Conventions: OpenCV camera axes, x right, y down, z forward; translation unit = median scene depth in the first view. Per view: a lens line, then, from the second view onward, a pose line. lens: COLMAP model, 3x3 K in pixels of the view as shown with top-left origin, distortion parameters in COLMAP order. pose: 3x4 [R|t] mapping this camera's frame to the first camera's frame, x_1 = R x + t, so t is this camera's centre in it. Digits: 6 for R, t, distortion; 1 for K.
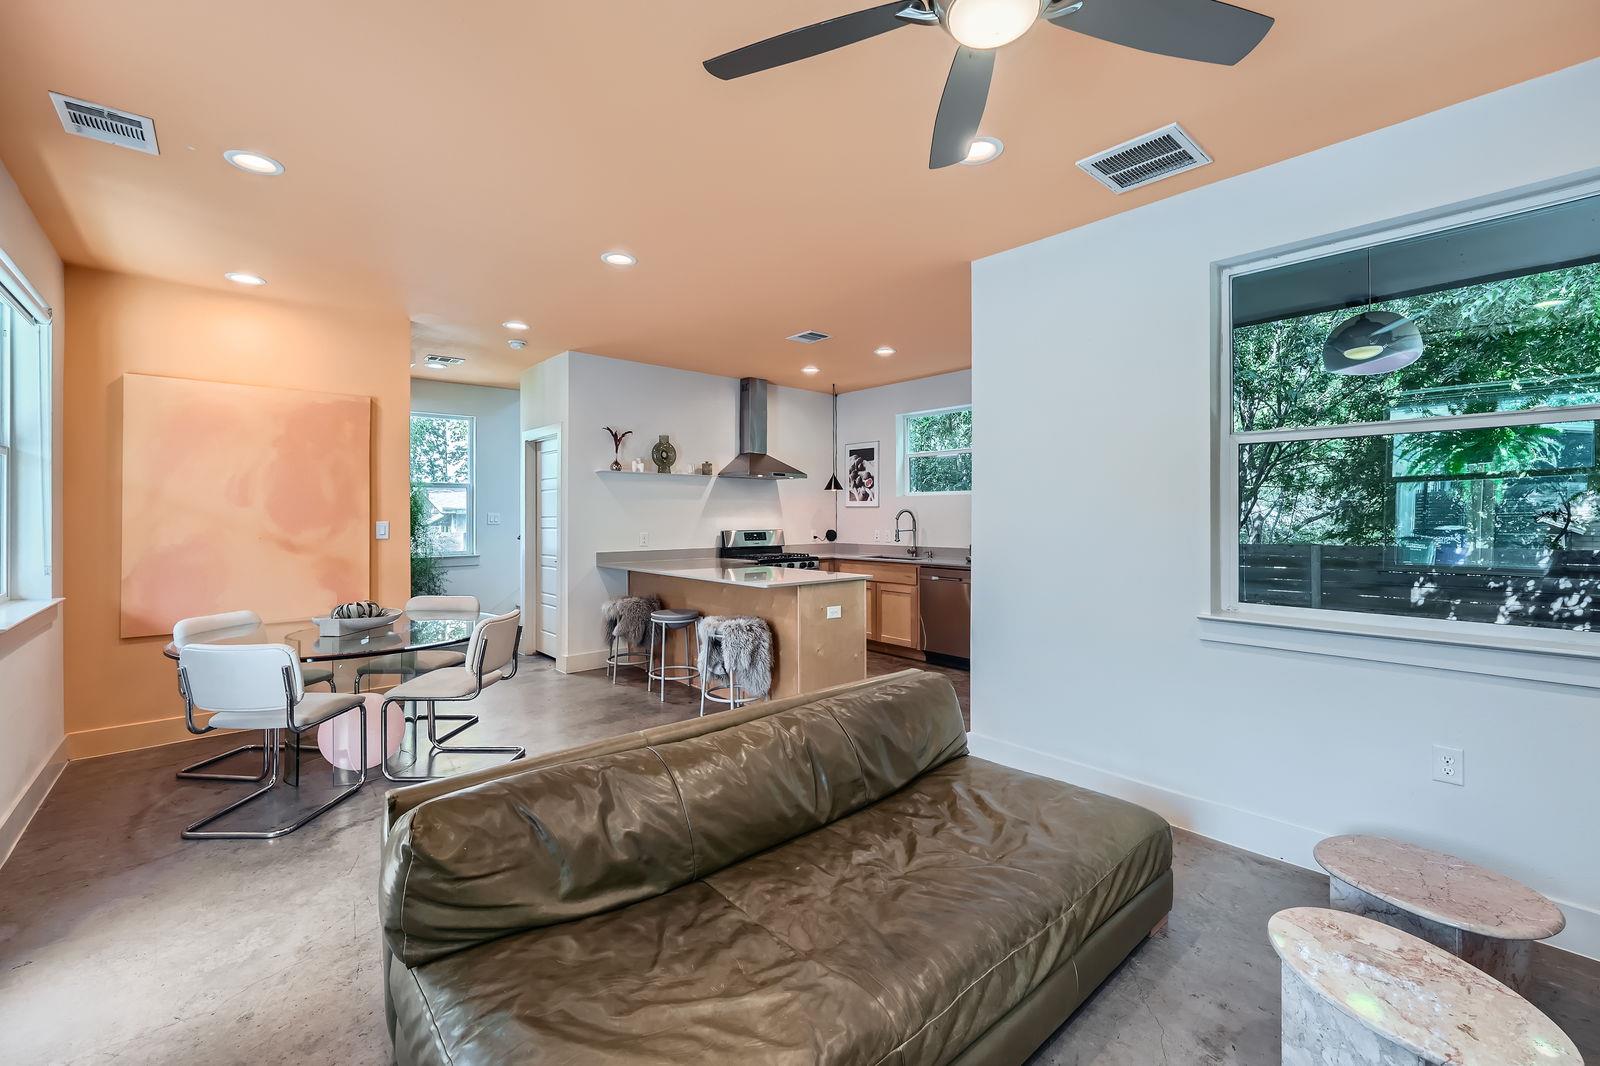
lens RADIAL K [[654.0, 0, 786.3], [0, 654.0, 518.1], [0, 0, 1]] dist [-0.005427, -0.001096]
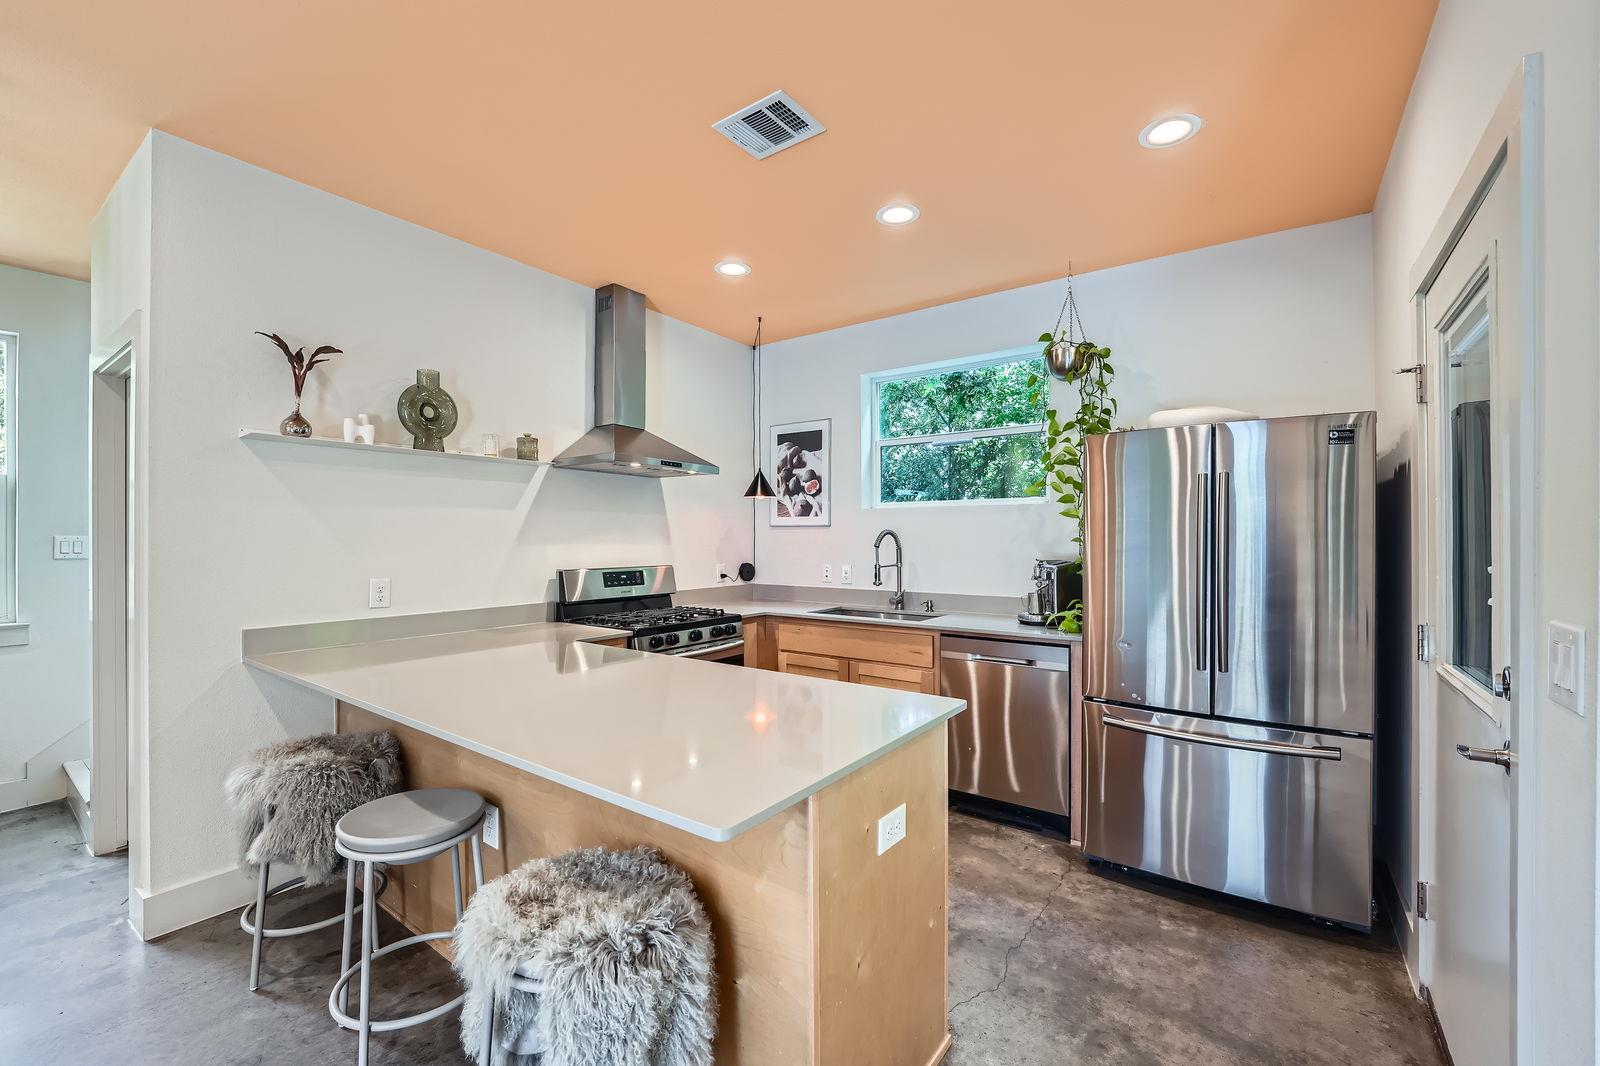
lens RADIAL K [[654.0, 0, 793.5], [0, 654.0, 538.5], [0, 0, 1]] dist [-0.005427, -0.001096]
pose [[0.972863, 0.002011, 0.231372, -0.036280], [-0.001443, 0.999996, -0.002625, -0.004176], [-0.231376, 0.002220, 0.972862, 0.443172]]
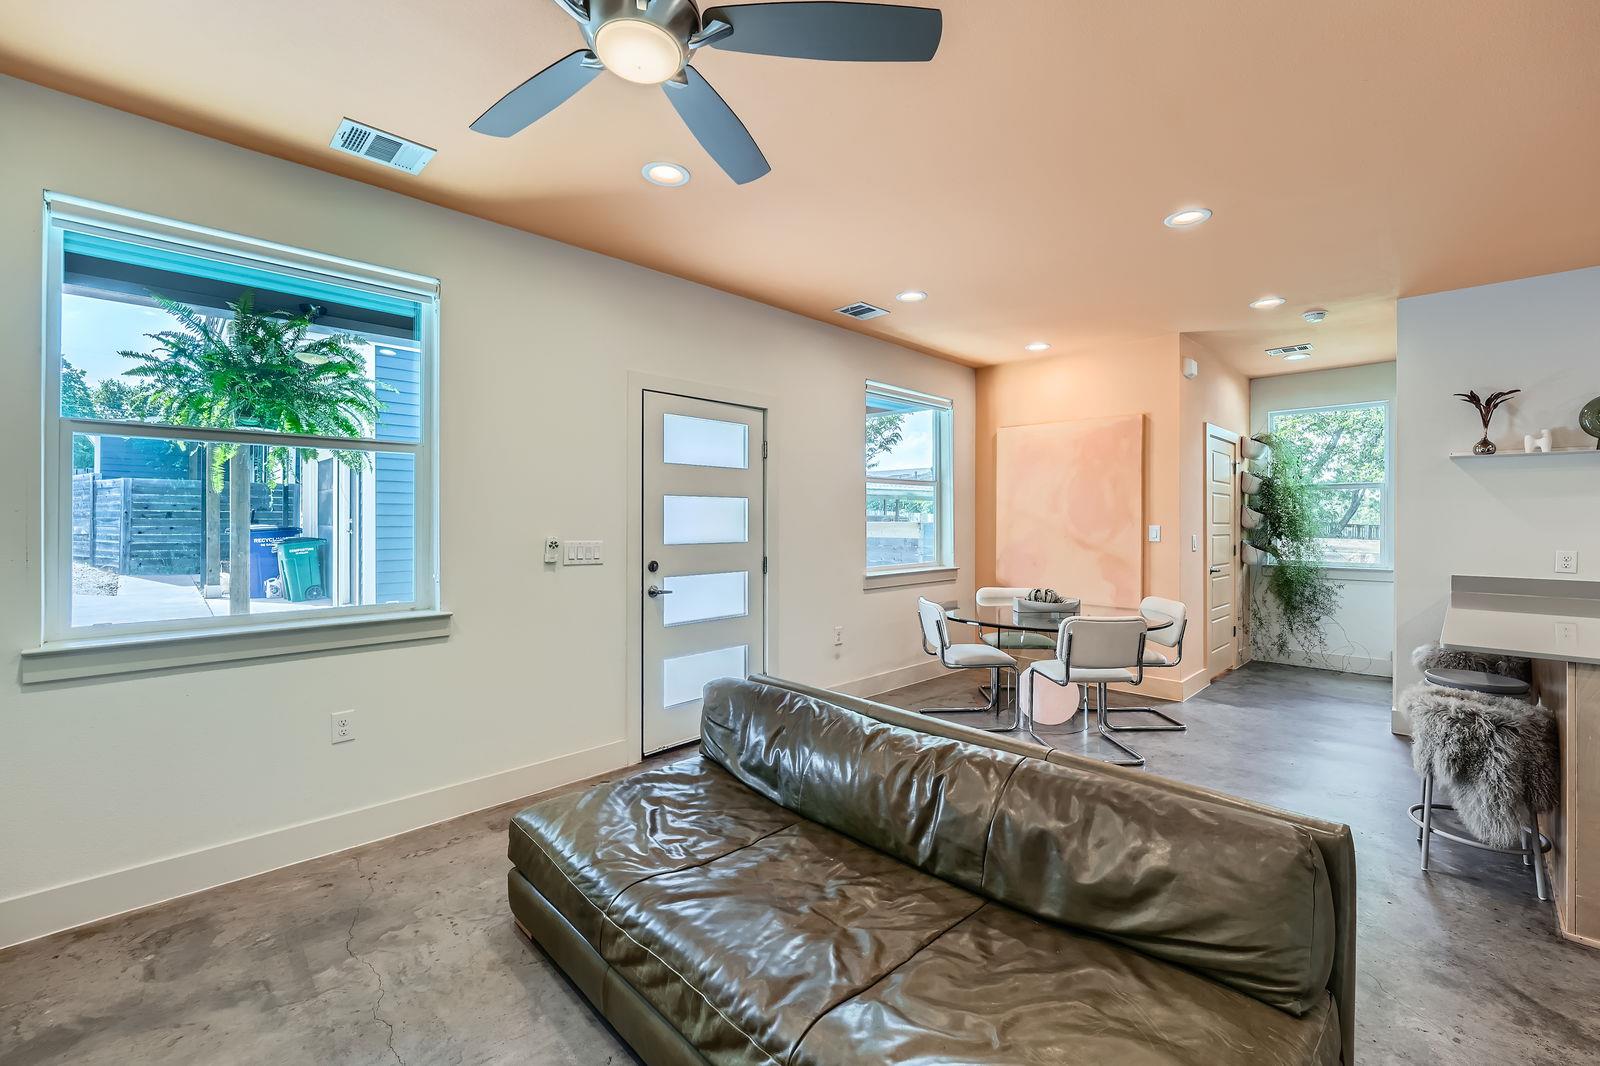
lens RADIAL K [[654.0, 0, 827.4], [0, 654.0, 515.0], [0, 0, 1]] dist [-0.005427, -0.001096]
pose [[0.106204, -0.005042, -0.994332, 0.280044], [-0.009589, 0.999935, -0.006094, -0.000273], [0.994298, 0.010182, 0.106149, 0.235634]]
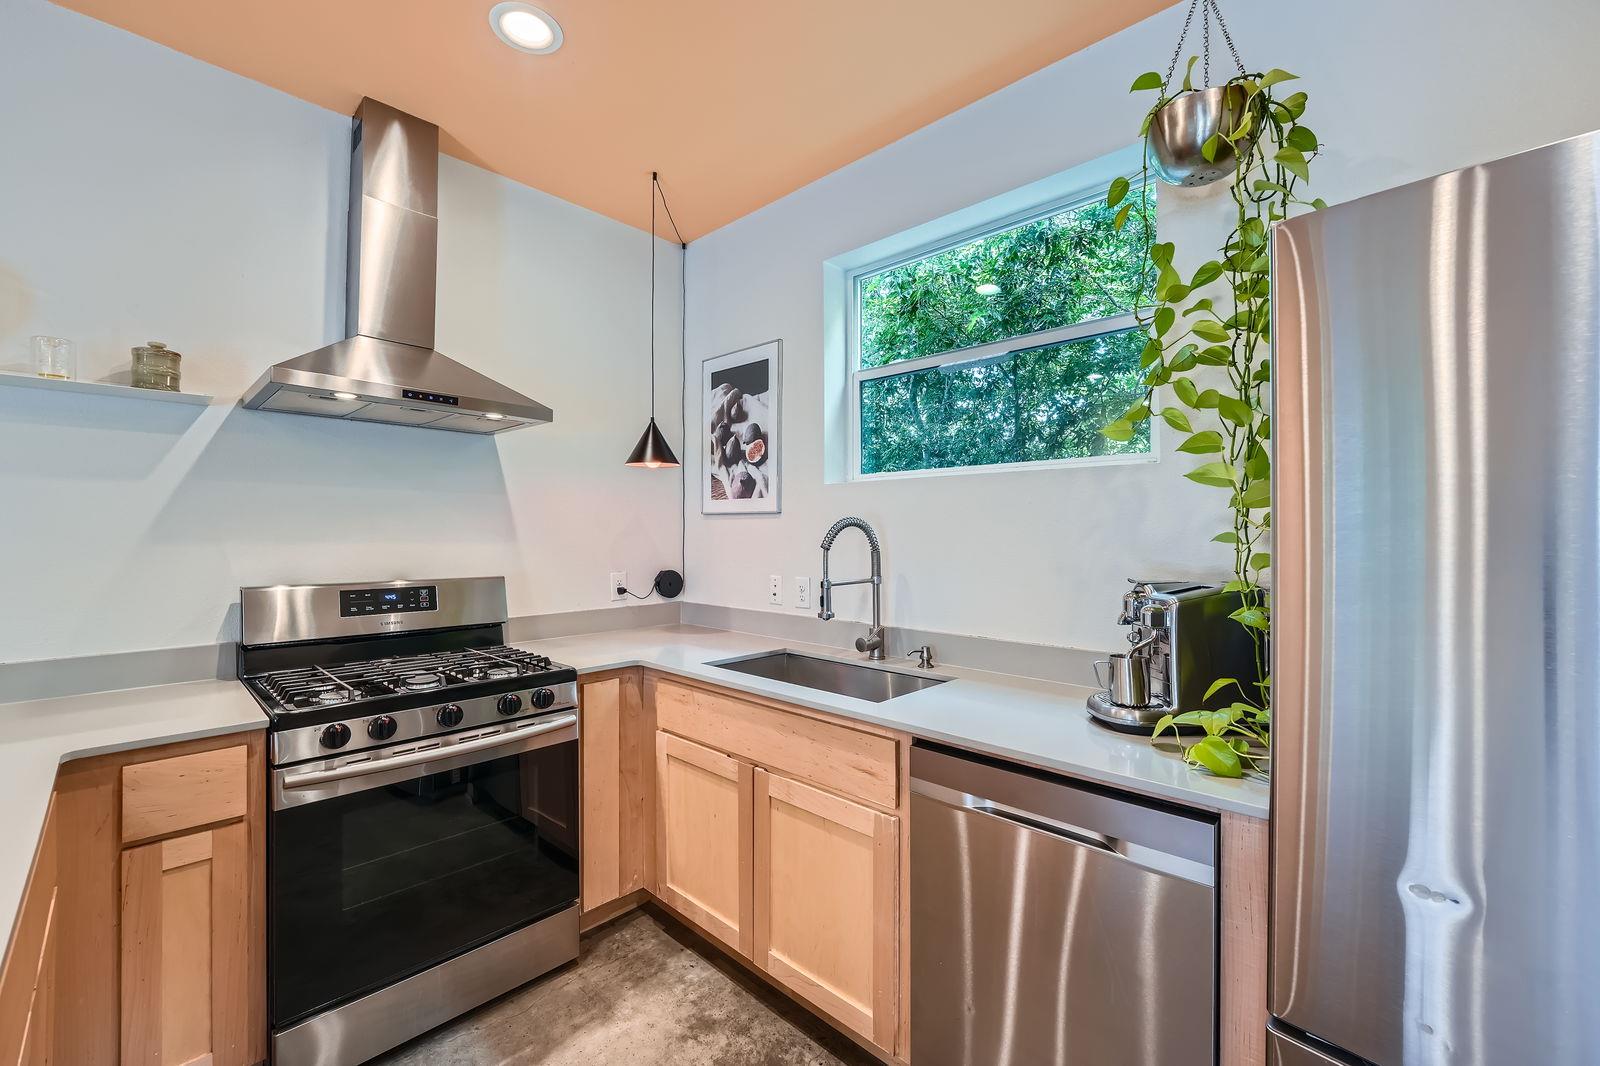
lens RADIAL K [[654.0, 0, 796.2], [0, 654.0, 525.1], [0, 0, 1]] dist [-0.005427, -0.001096]
pose [[0.994401, 0.005602, 0.105523, 0.119531], [-0.004060, 0.999882, -0.014814, -0.005052], [-0.105594, 0.014302, 0.994306, 0.670631]]
